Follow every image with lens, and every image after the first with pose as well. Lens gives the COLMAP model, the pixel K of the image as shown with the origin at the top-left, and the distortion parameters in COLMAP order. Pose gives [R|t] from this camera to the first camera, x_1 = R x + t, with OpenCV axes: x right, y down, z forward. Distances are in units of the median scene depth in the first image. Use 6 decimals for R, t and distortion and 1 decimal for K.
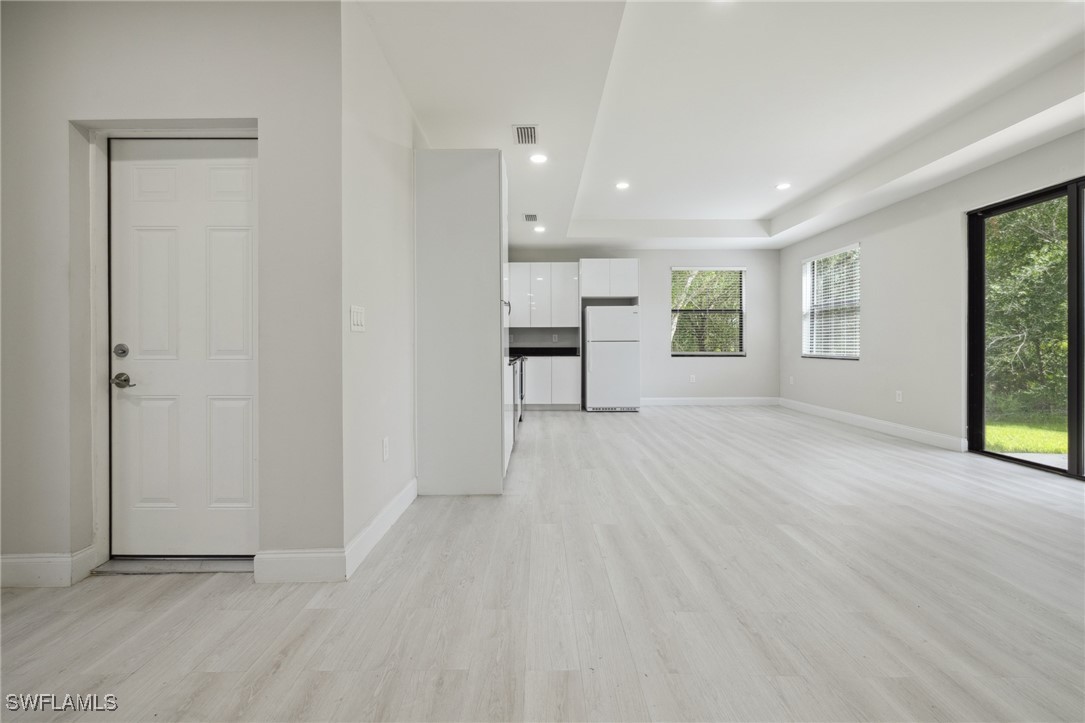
lens RADIAL K [[459.6, 0, 539.5], [0, 459.6, 345.7], [0, 0, 1]] dist [-0.000446, 0.000323]
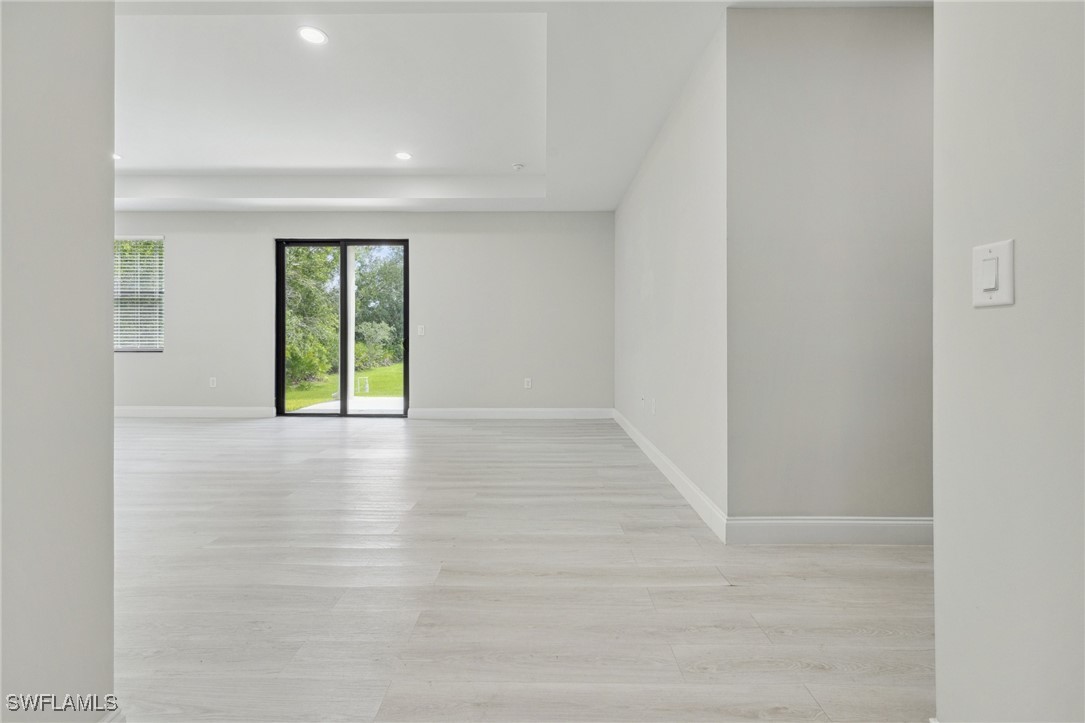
lens RADIAL K [[469.9, 0, 536.8], [0, 469.9, 337.6], [0, 0, 1]] dist [-0.000112, 0.000047]
pose [[0.008952, 0.002417, 0.999957, -0.302181], [-0.000746, 0.999997, -0.002410, 0.001738], [-0.999960, -0.000725, 0.008954, 0.154671]]
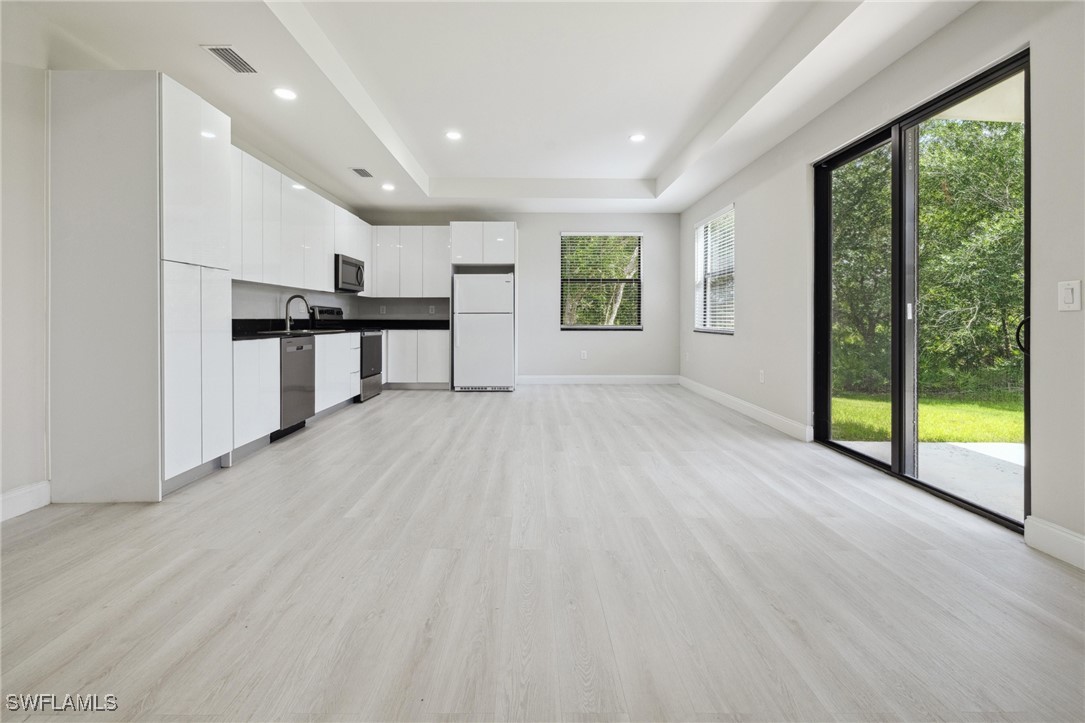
lens RADIAL K [[470.0, 0, 534.6], [0, 470.0, 317.4], [0, 0, 1]] dist [0.002320, 0.000368]
pose [[0.999946, 0.002436, 0.010109, 0.276859], [-0.002402, 0.999991, -0.003401, 0.001593], [-0.010117, 0.003376, 0.999943, 0.085416]]
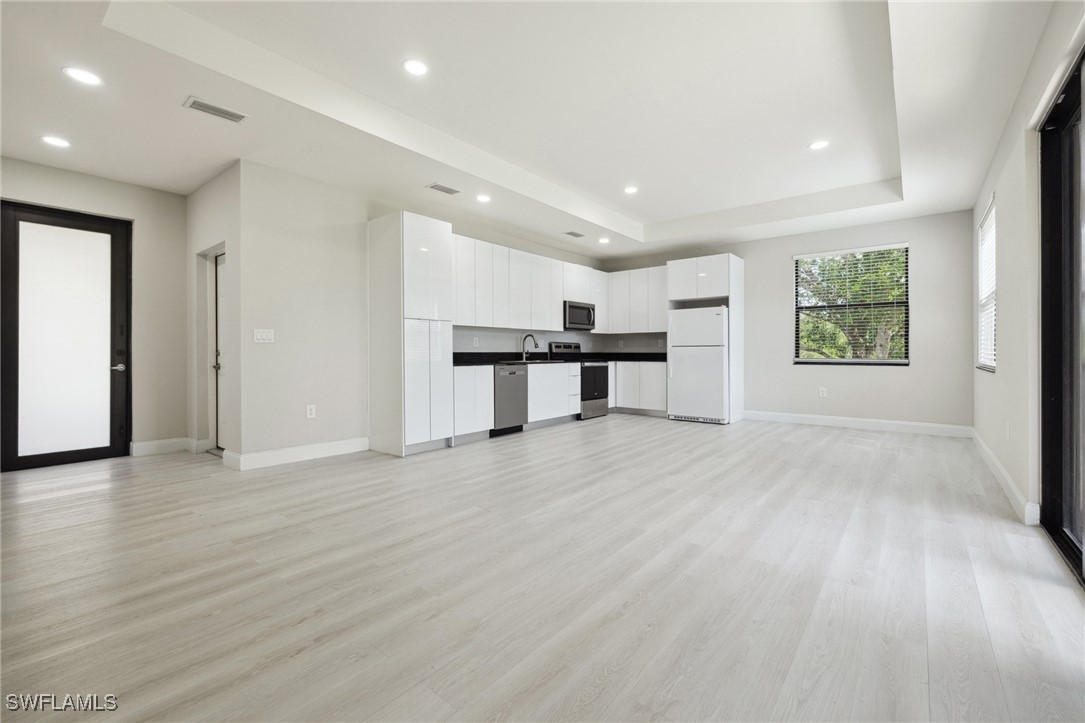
lens RADIAL K [[460.3, 0, 542.5], [0, 460.3, 353.3], [0, 0, 1]] dist [0.000820, 0.000243]
pose [[0.779735, 0.001770, -0.626107, 0.554795], [0.000491, 0.999994, 0.003439, 0.001487], [0.626109, -0.002988, 0.779730, 0.085614]]
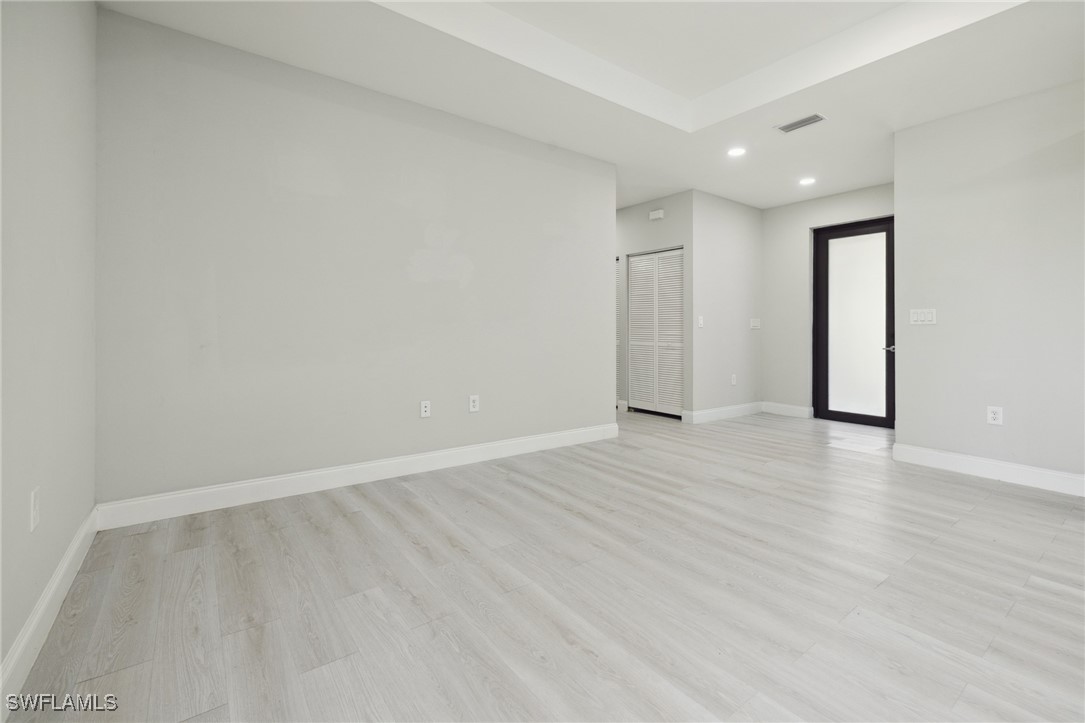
lens RADIAL K [[478.2, 0, 543.6], [0, 478.2, 332.5], [0, 0, 1]] dist [0.001654, 0.000073]
pose [[-0.799151, -0.005769, -0.601103, 0.576765], [-0.007713, 0.999970, 0.000657, 0.002044], [0.601081, 0.005161, -0.799172, 0.520026]]
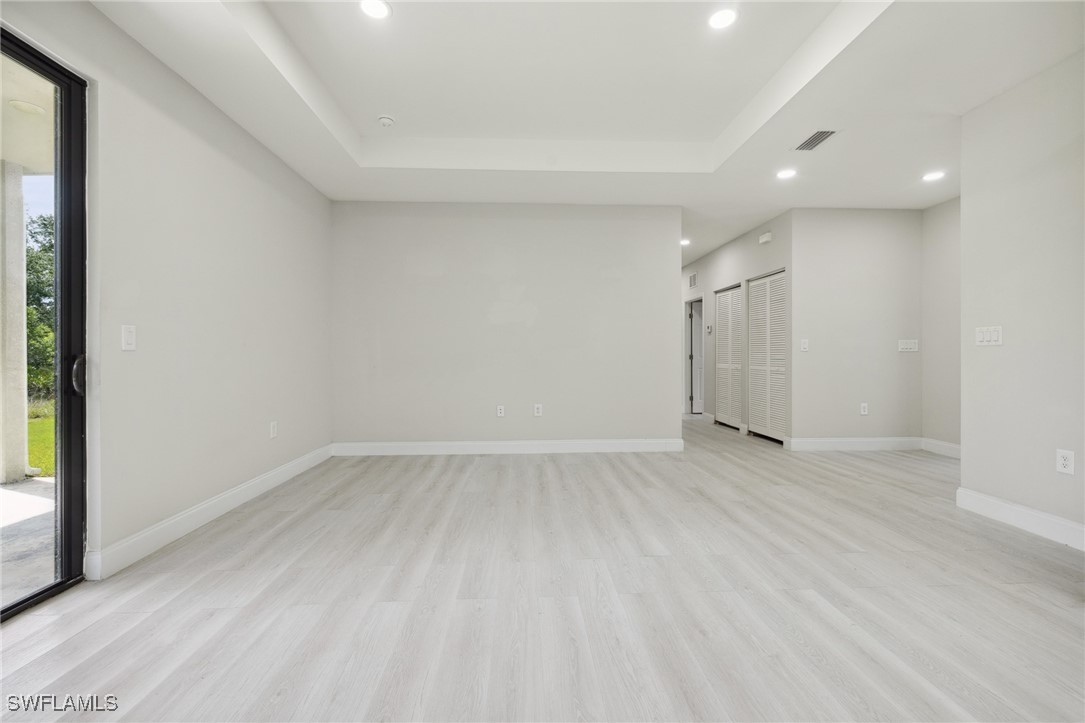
lens RADIAL K [[462.9, 0, 539.3], [0, 462.9, 358.2], [0, 0, 1]] dist [-0.001518, 0.000139]
pose [[-0.998947, 0.000858, -0.045860, 0.330515], [0.000646, 0.999989, 0.004642, -0.000626], [0.045864, 0.004607, -0.998937, 0.771065]]
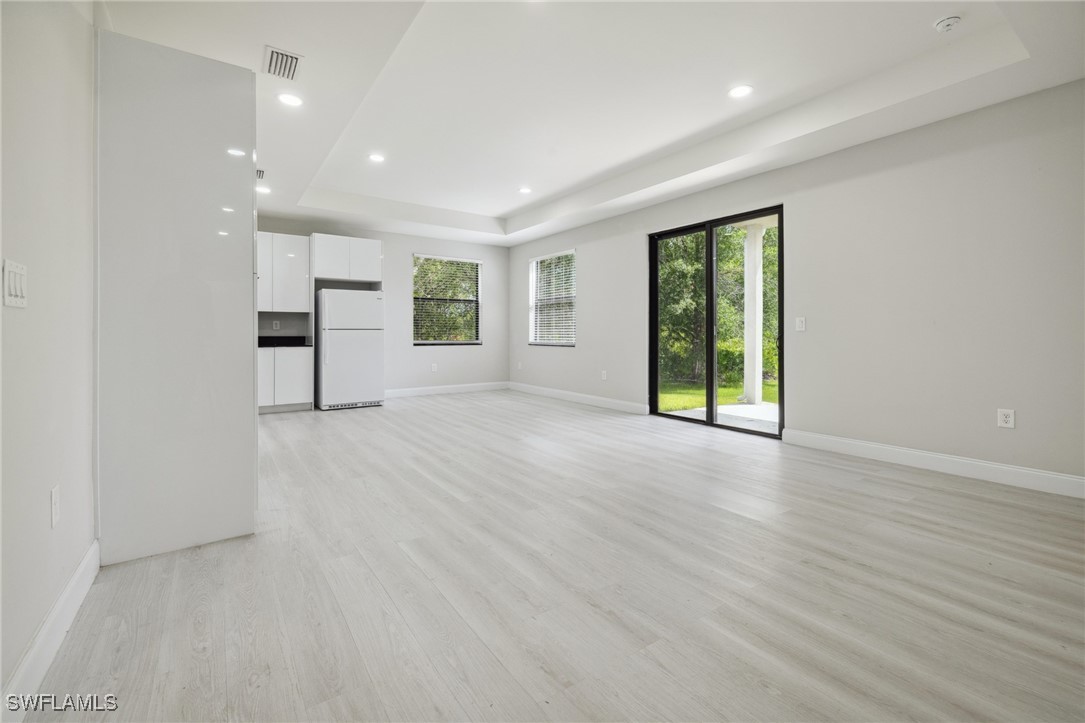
lens RADIAL K [[462.1, 0, 538.6], [0, 462.1, 332.0], [0, 0, 1]] dist [0.000247, 0.000196]
pose [[0.820707, 0.003998, 0.571335, -0.065321], [-0.000629, 0.999981, -0.006095, 0.000706], [-0.571349, 0.004643, 0.820694, 0.059117]]
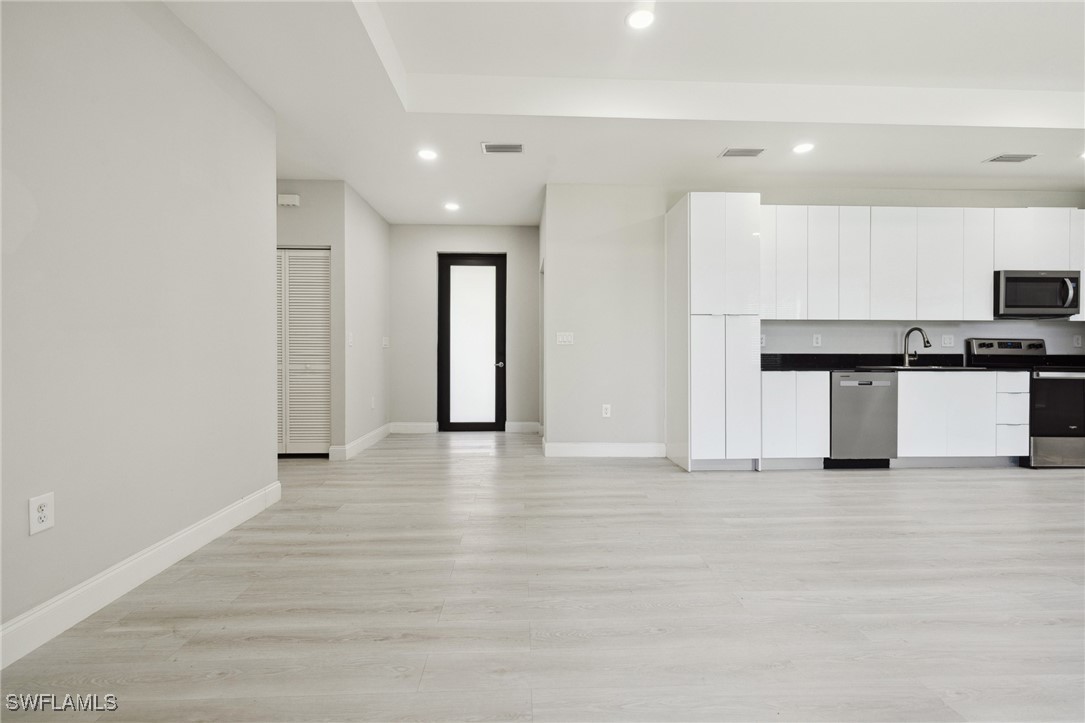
lens RADIAL K [[462.0, 0, 544.3], [0, 462.0, 357.9], [0, 0, 1]] dist [0.001456, 0.000231]
pose [[0.050355, 0.010303, -0.998678, 0.560042], [-0.000902, 0.999947, 0.010270, 0.002054], [0.998731, 0.000383, 0.050362, 0.269921]]
